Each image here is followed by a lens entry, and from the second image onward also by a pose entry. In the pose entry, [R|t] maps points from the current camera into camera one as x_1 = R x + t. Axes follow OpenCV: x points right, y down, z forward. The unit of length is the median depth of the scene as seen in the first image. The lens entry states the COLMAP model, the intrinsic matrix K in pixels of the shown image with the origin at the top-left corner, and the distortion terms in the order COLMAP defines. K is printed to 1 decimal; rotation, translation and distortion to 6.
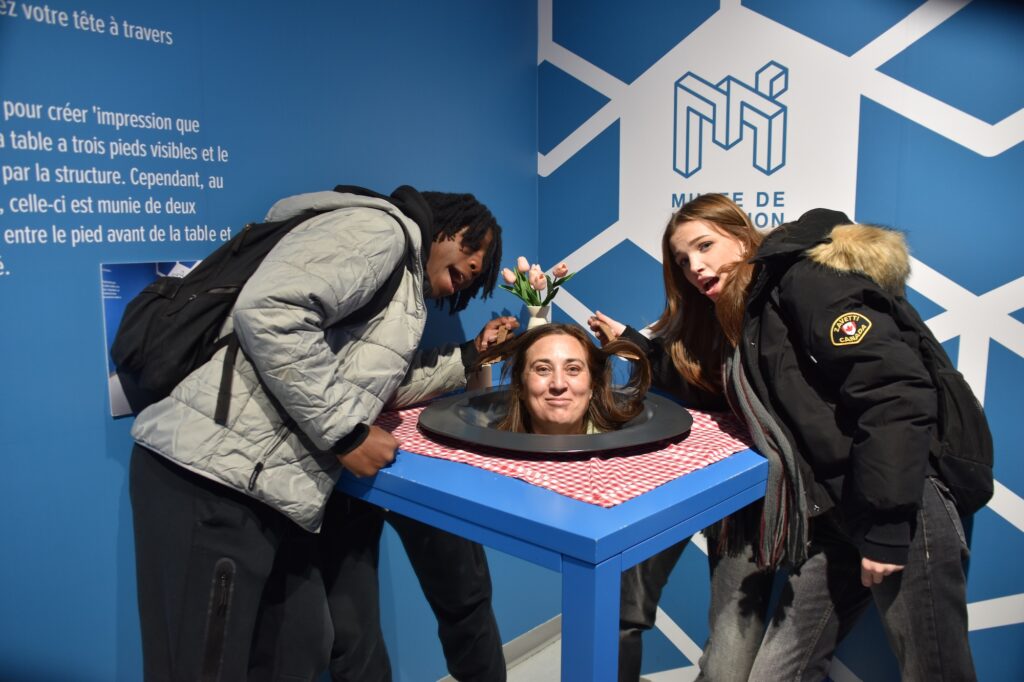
lens RADIAL K [[803.1, 0, 518.5], [0, 803.1, 334.6], [0, 0, 1]] dist [-0.143240, 0.079362]
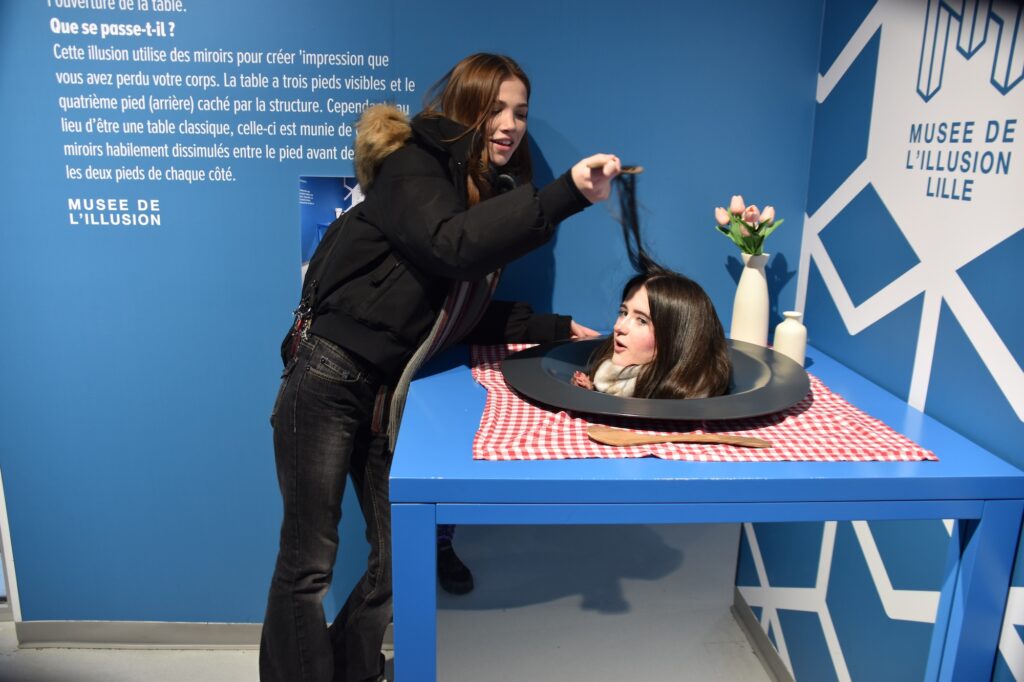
lens RADIAL K [[803.1, 0, 510.4], [0, 803.1, 345.7], [0, 0, 1]] dist [-0.143240, 0.079362]
pose [[0.706549, 0.185968, -0.682791, 0.628181], [-0.118410, 0.982318, 0.145018, -0.045602], [0.697687, -0.021613, 0.716077, 0.299335]]
